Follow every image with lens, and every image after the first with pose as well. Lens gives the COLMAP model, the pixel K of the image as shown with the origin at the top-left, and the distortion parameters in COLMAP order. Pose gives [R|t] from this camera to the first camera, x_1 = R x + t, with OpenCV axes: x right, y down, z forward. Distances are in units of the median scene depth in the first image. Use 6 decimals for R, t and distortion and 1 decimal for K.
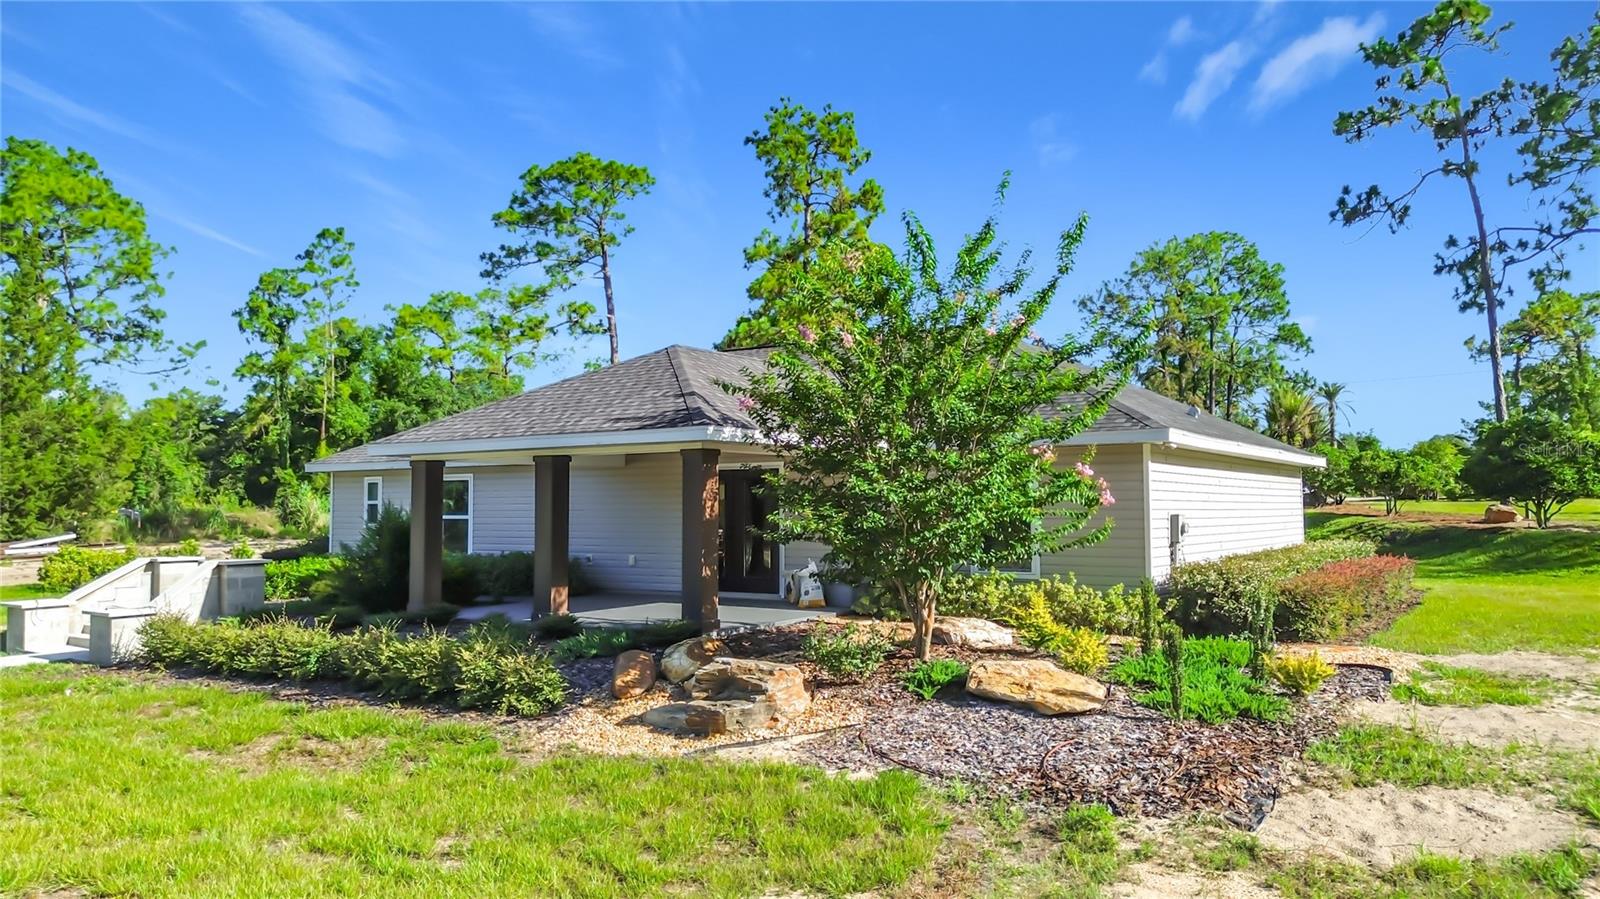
lens RADIAL K [[1126.5, 0, 800.0], [0, 1126.5, 449.5], [0, 0, 1]] dist [0.072185, -0.061976]
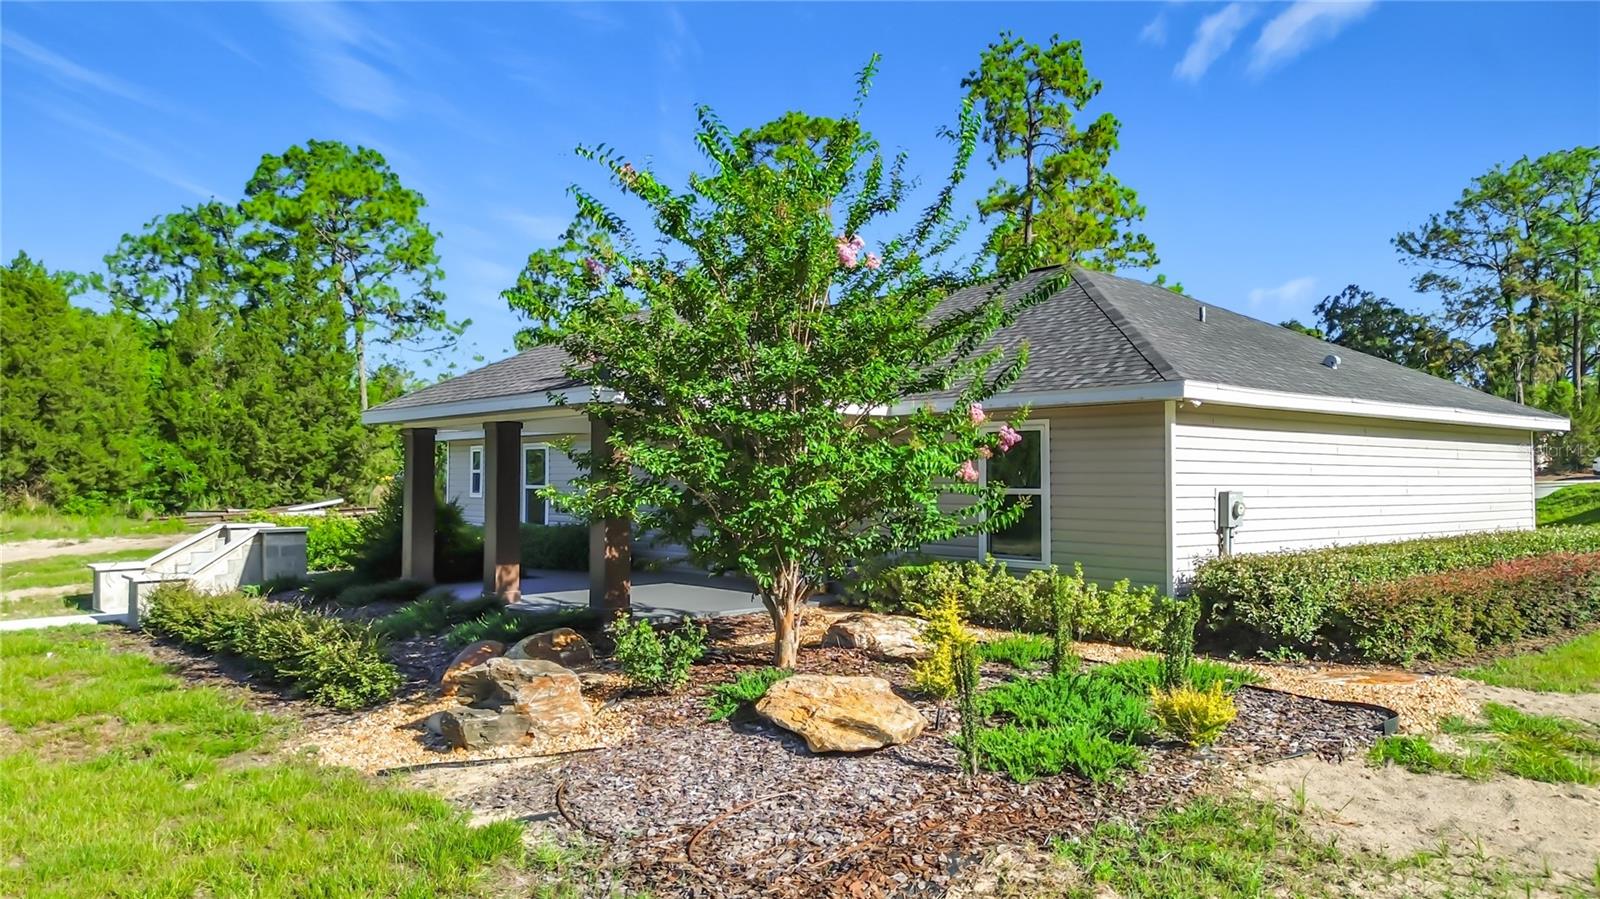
lens RADIAL K [[1146.4, 0, 808.2], [0, 1146.4, 440.1], [0, 0, 1]] dist [0.068526, -0.067997]
pose [[0.962710, -0.003242, -0.270516, 0.089128], [0.008305, 0.999811, 0.017573, 0.001817], [0.270408, -0.019165, 0.962555, 0.052881]]
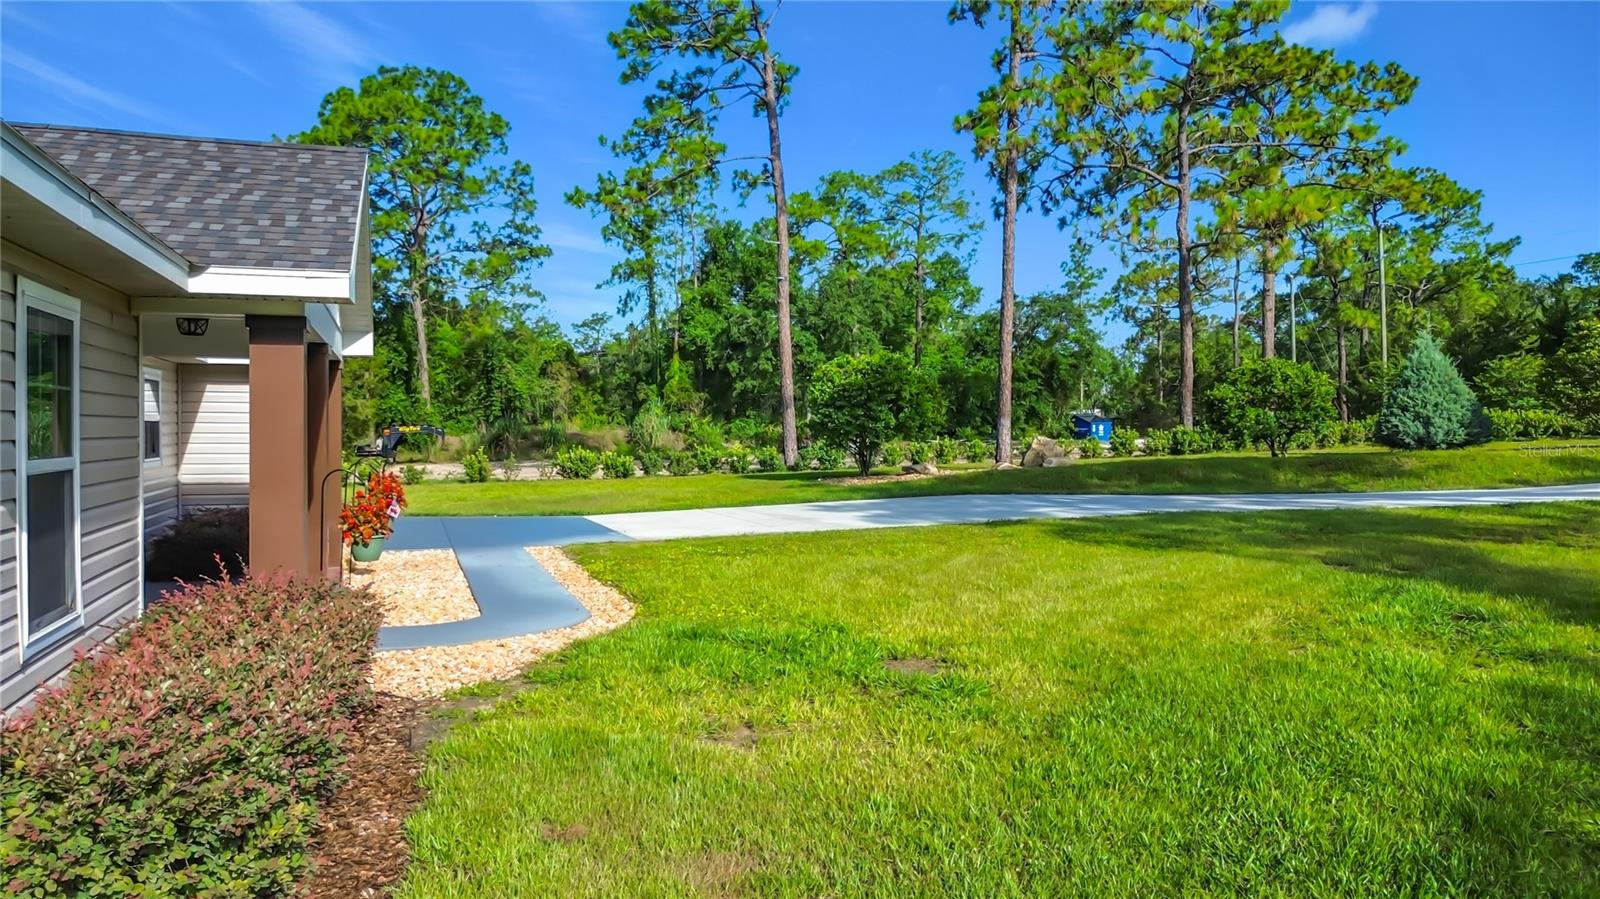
lens RADIAL K [[1146.4, 0, 808.2], [0, 1146.4, 440.1], [0, 0, 1]] dist [0.068526, -0.067997]
pose [[0.792027, 0.010146, -0.610402, 0.306843], [0.029320, 0.998076, 0.054634, 0.021952], [0.609782, -0.061168, 0.790206, 0.450400]]
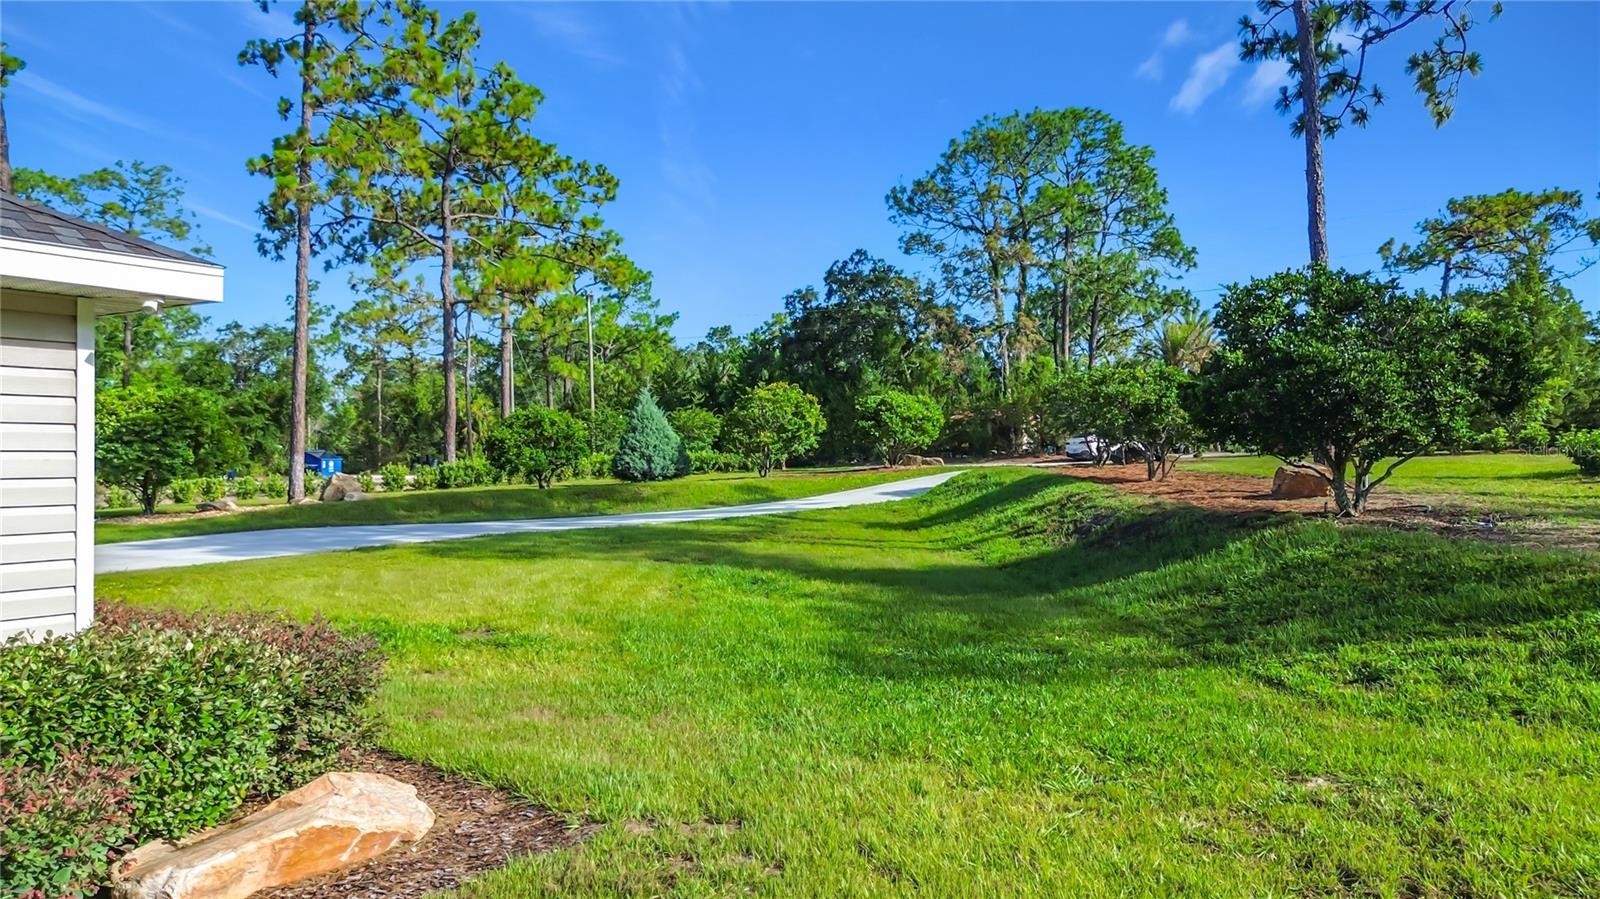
lens RADIAL K [[1126.5, 0, 800.0], [0, 1126.5, 449.5], [0, 0, 1]] dist [0.072185, -0.061976]
pose [[0.999889, 0.004580, 0.014176, 0.284049], [-0.005140, 0.999197, 0.039734, 0.017740], [-0.013982, -0.039802, 0.999110, 0.371113]]
